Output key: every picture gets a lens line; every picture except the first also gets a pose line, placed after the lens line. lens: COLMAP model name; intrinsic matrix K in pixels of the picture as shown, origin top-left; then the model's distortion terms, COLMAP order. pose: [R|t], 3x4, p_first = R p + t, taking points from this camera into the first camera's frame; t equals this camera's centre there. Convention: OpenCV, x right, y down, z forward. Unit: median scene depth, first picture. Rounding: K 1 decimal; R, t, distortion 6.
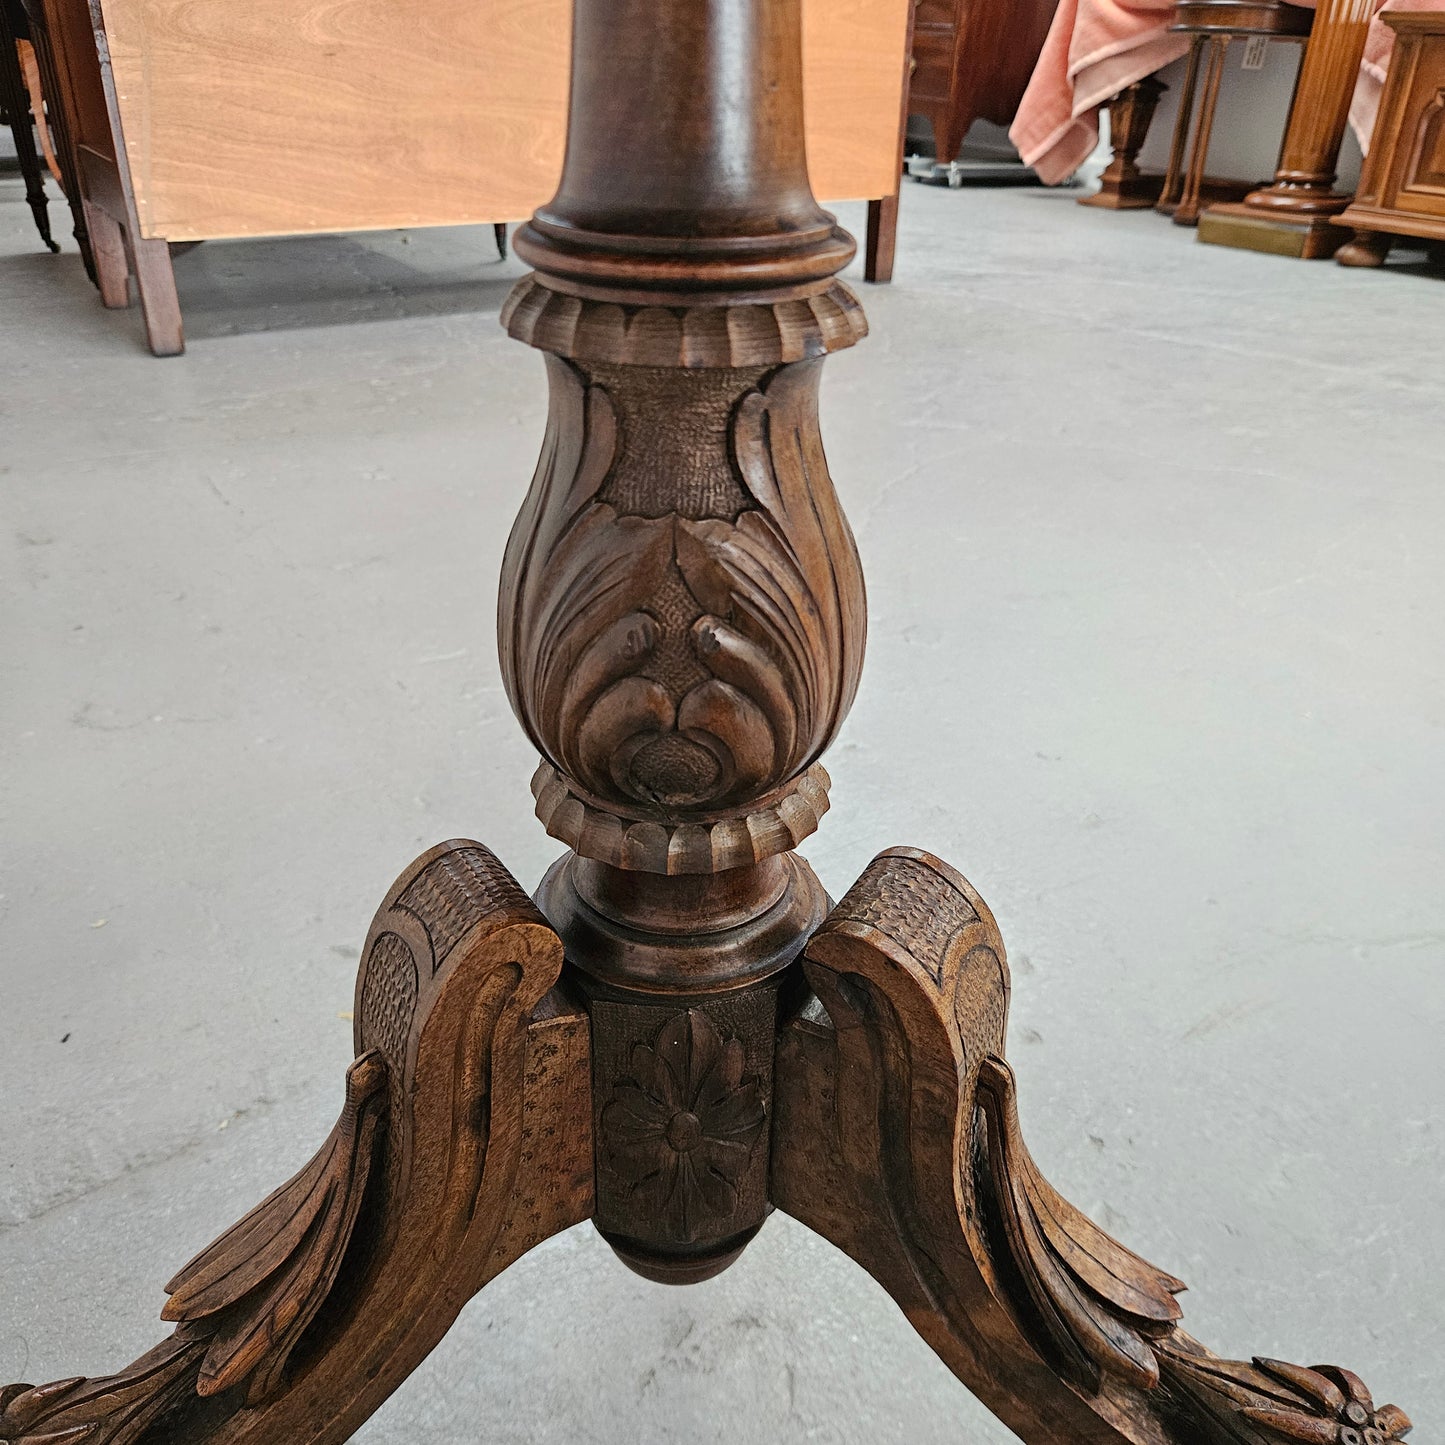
lens RADIAL K [[1395.5, 0, 724.5], [0, 1395.5, 688.2], [0, 0, 1]] dist [0.079260, -0.119120]
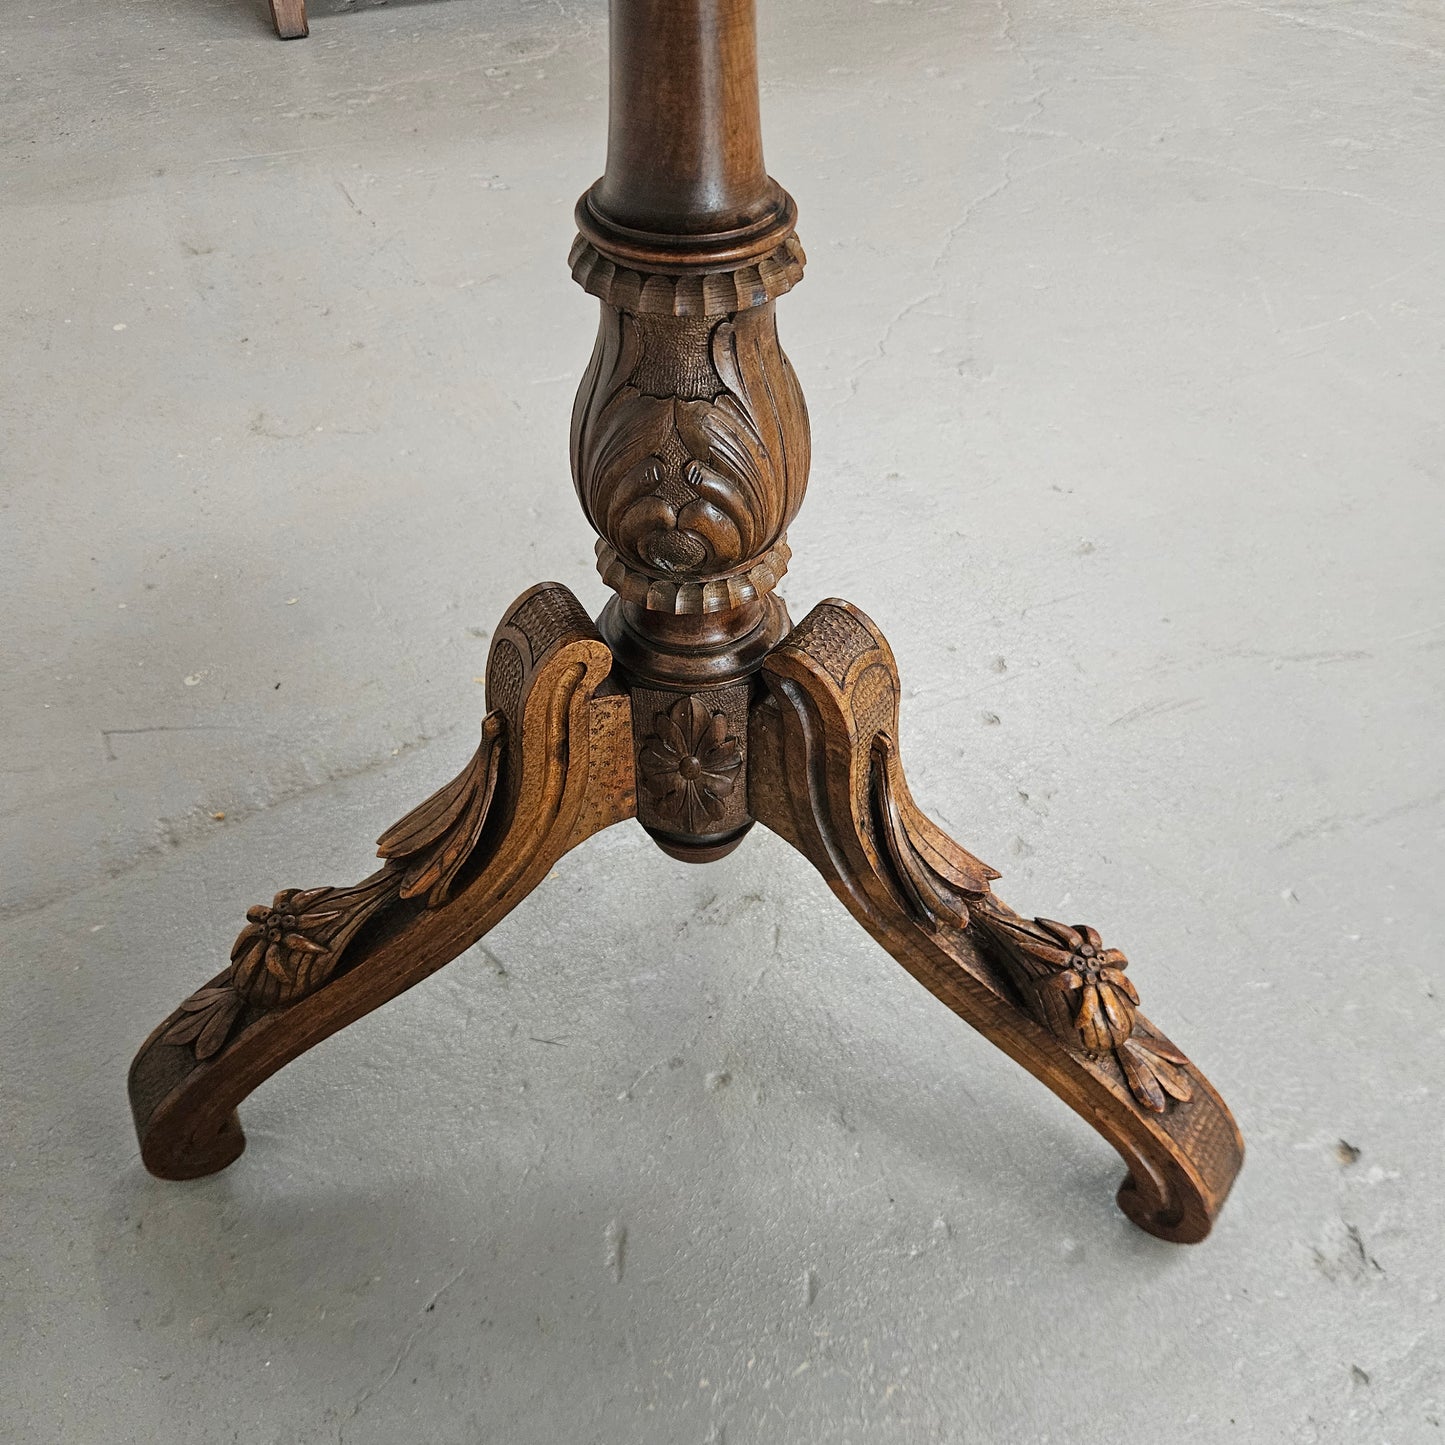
lens RADIAL K [[1297.4, 0, 715.9], [0, 1297.4, 714.8], [0, 0, 1]] dist [0.076277, -0.073296]
pose [[0.996210, 0.046869, -0.073273, 0.109589], [-0.027099, 0.967721, 0.250563, -0.117519], [0.082652, -0.247627, 0.965323, -0.421298]]
